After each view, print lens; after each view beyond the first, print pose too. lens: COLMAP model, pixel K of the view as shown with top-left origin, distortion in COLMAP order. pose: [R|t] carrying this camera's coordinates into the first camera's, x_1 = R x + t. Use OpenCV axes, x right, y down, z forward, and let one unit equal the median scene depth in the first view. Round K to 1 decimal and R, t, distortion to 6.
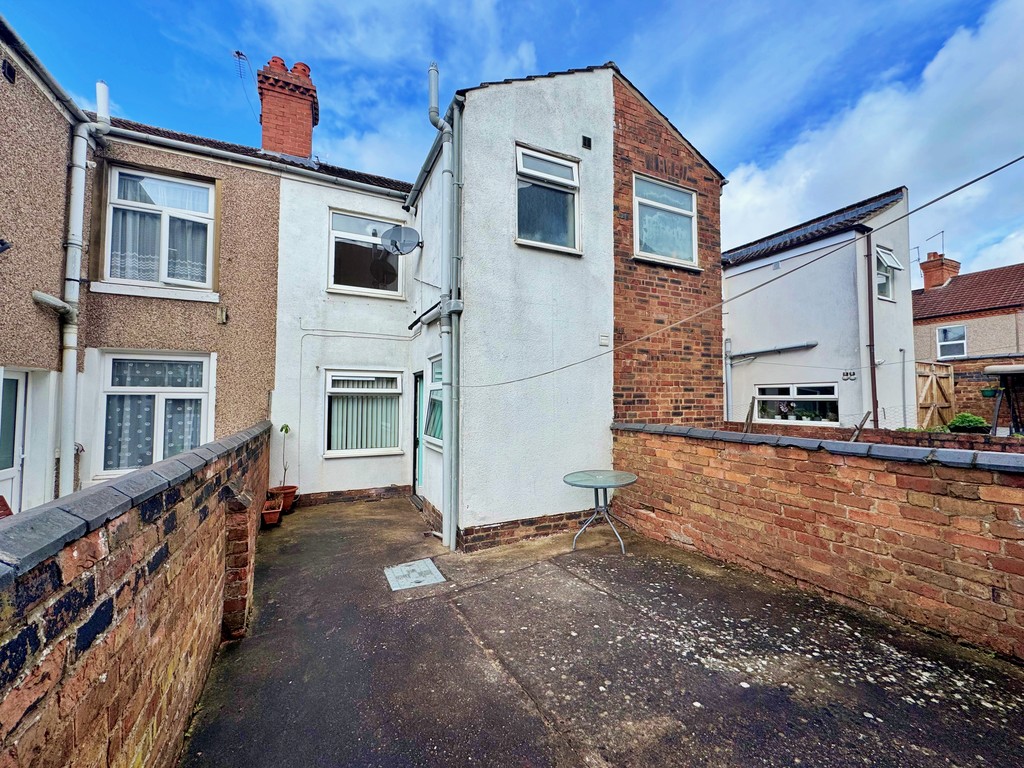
lens RADIAL K [[426.1, 0, 516.8], [0, 426.1, 383.4], [0, 0, 1]] dist [-0.000957, -0.000180]
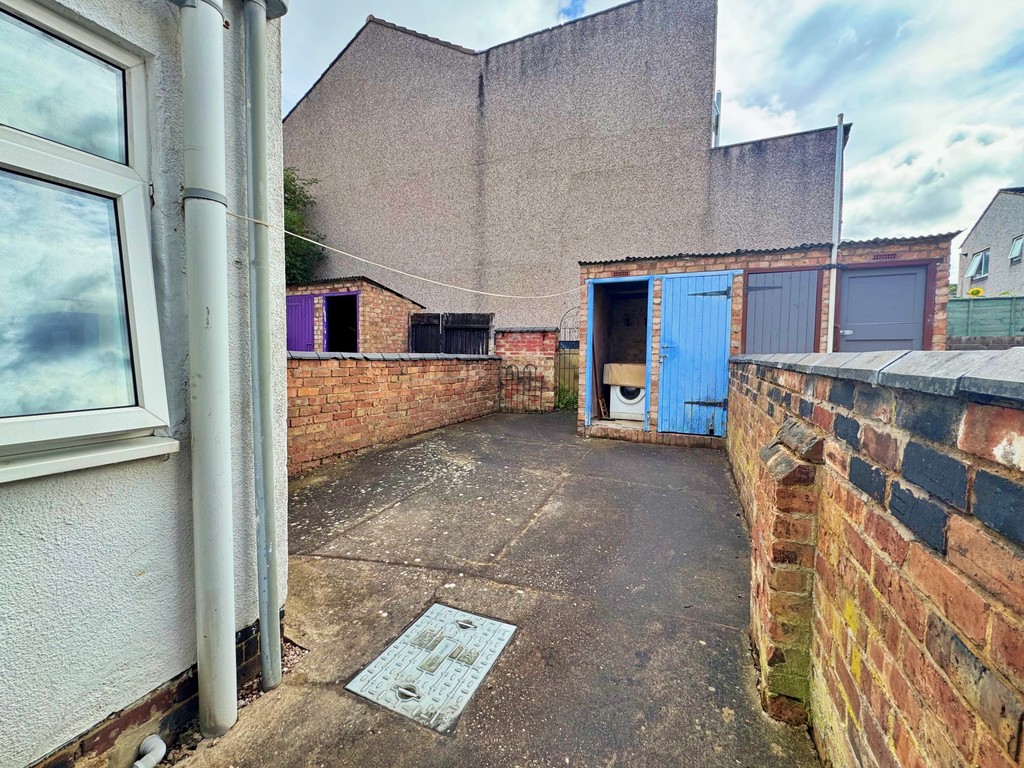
lens RADIAL K [[426.1, 0, 516.8], [0, 426.1, 383.4], [0, 0, 1]] dist [-0.000957, -0.000180]
pose [[-0.657775, -0.056985, 0.751055, -0.740014], [-0.042198, 0.998356, 0.038792, 0.146251], [-0.752031, -0.006177, -0.659099, 1.454065]]
